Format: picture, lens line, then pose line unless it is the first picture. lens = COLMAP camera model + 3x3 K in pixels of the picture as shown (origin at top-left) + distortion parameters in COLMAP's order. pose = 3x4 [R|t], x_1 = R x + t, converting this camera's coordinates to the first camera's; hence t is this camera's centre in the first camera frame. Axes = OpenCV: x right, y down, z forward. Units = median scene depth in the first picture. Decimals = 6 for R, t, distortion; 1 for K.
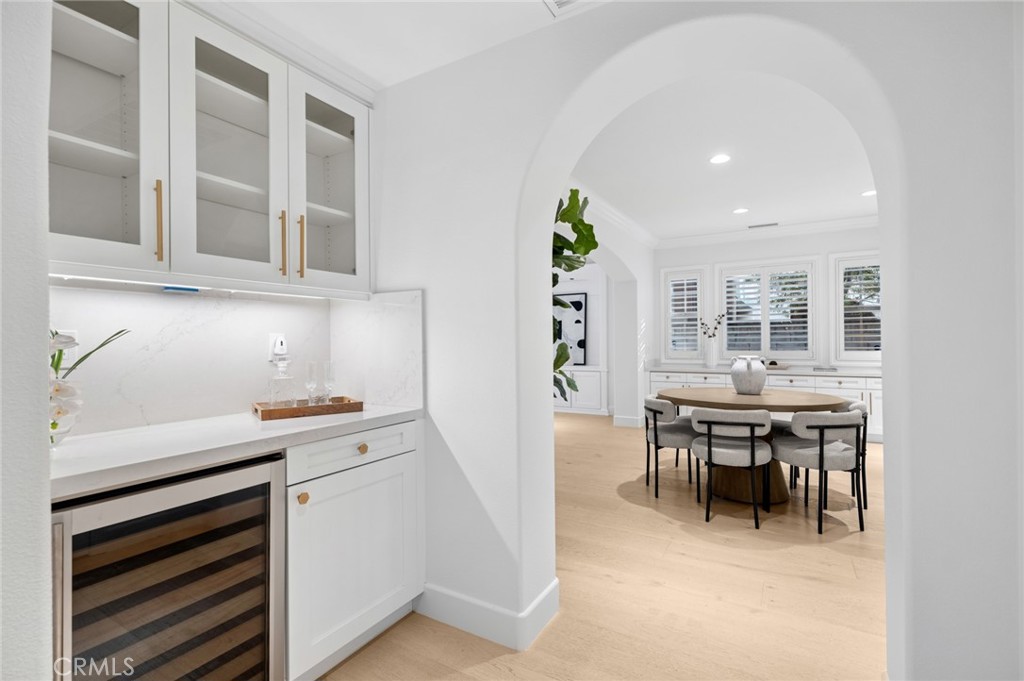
lens RADIAL K [[472.5, 0, 511.7], [0, 472.5, 343.7], [0, 0, 1]] dist [0.005042, -0.001230]
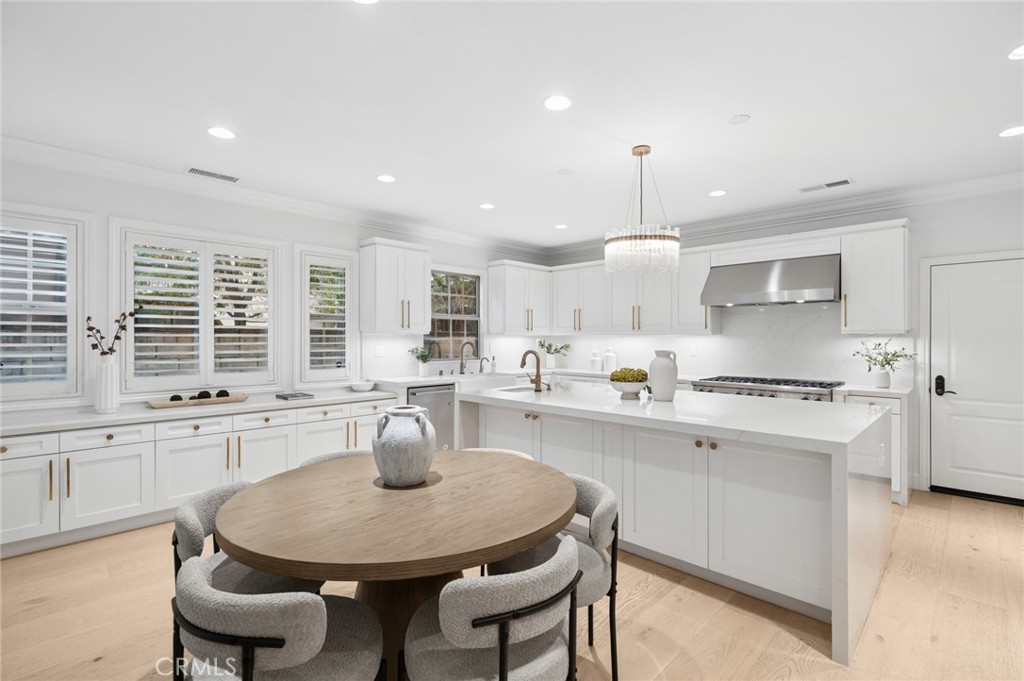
lens RADIAL K [[472.5, 0, 516.2], [0, 472.5, 343.8], [0, 0, 1]] dist [0.005042, -0.001230]
pose [[0.243295, -0.001791, 0.969951, 0.021225], [-0.003534, 0.999990, 0.002732, -0.028588], [-0.969946, -0.004092, 0.243286, 0.432114]]
